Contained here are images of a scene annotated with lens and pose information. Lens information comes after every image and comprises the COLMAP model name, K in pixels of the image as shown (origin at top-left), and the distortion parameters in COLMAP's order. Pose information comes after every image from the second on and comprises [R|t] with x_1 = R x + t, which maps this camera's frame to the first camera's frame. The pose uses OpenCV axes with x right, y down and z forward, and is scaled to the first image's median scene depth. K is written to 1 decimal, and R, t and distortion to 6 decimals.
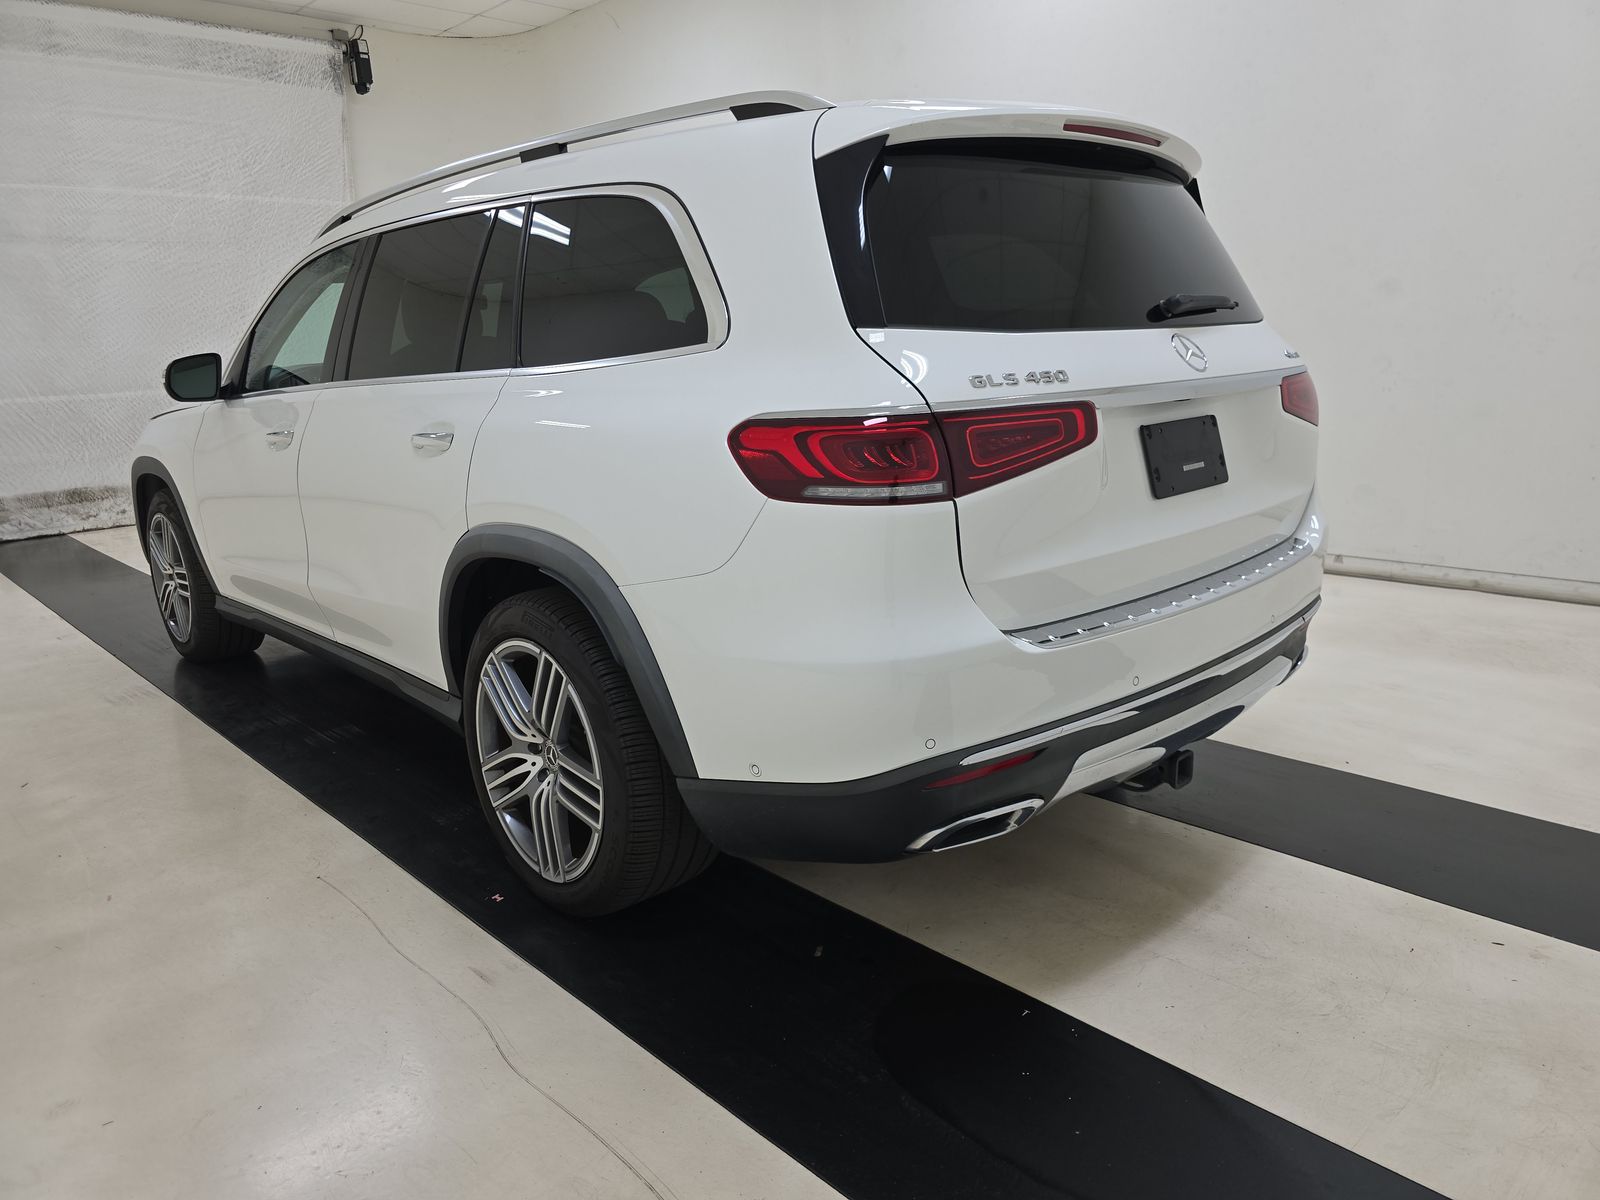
lens RADIAL K [[1072.3, 0, 792.5], [0, 1072.3, 596.2], [0, 0, 1]] dist [0.029147, -0.037164]
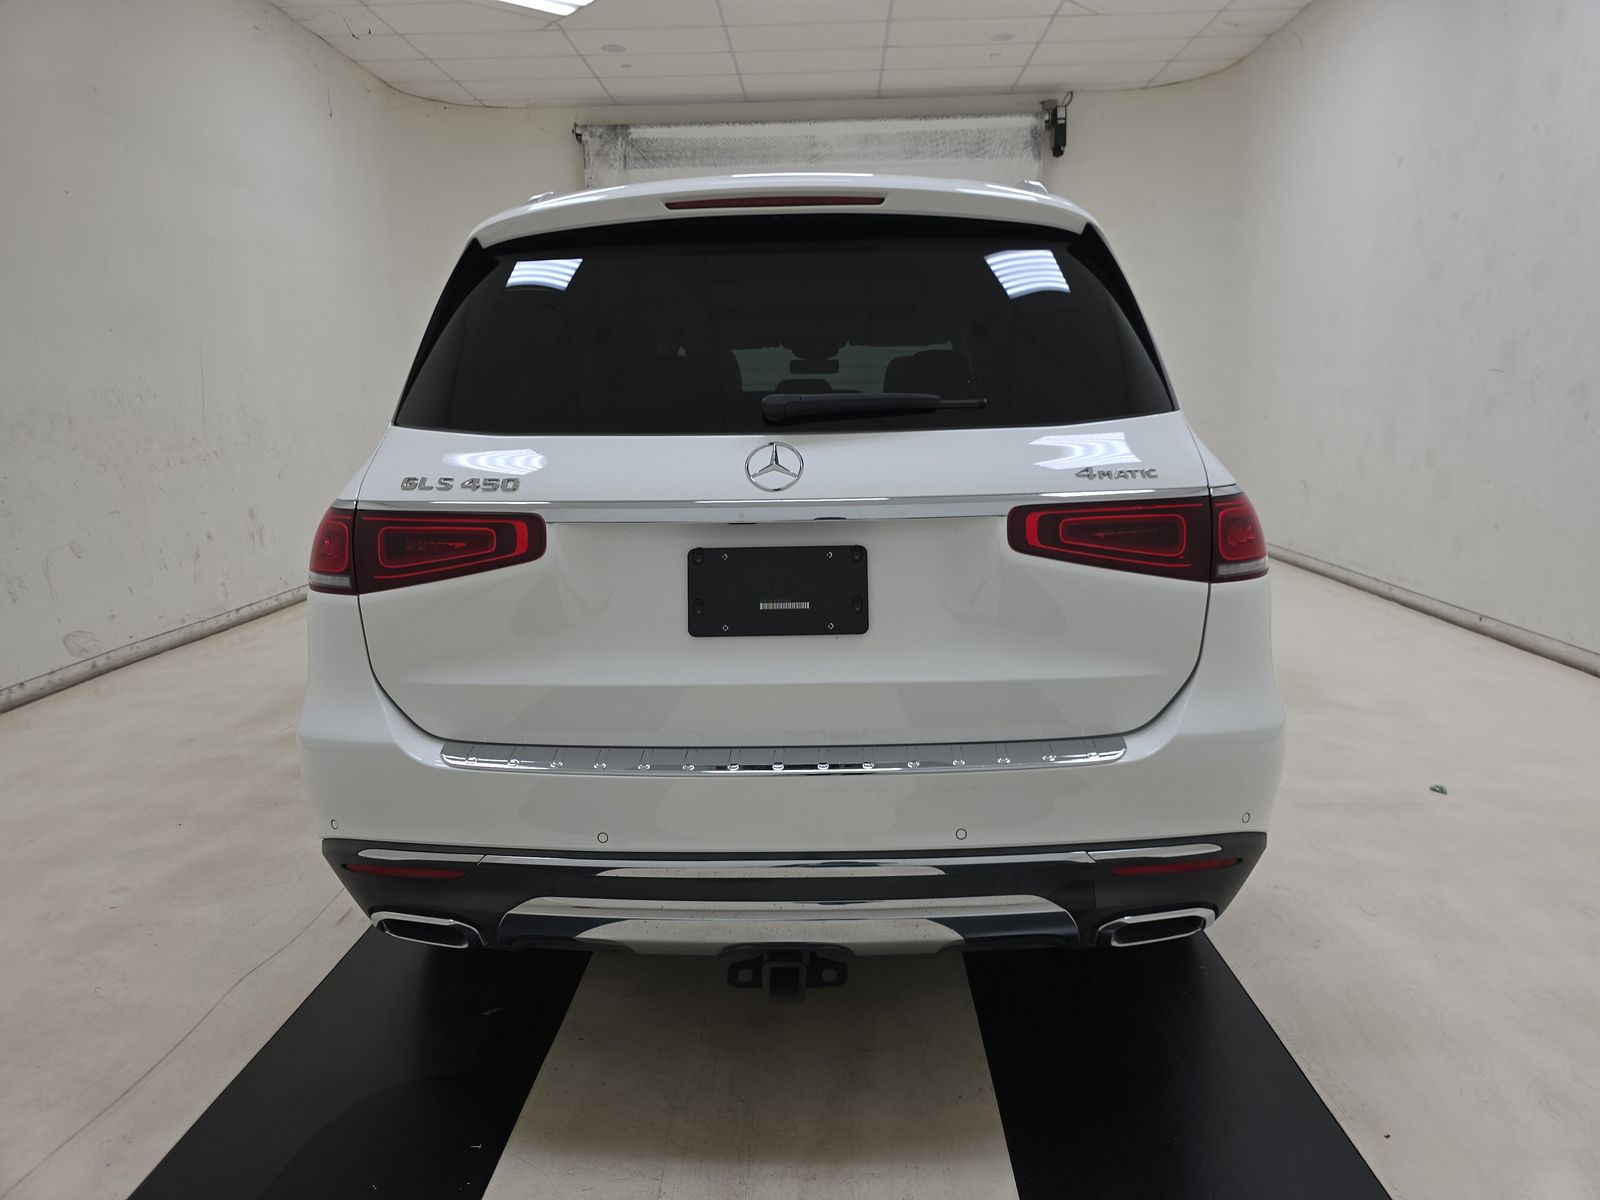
lens RADIAL K [[1072.3, 0, 796.0], [0, 1072.3, 589.0], [0, 0, 1]] dist [0.029147, -0.037164]
pose [[0.694639, 0.145796, -0.704429, 0.253557], [-0.171164, 0.984621, 0.035003, -0.043982], [0.698699, 0.096258, 0.708911, 0.119889]]
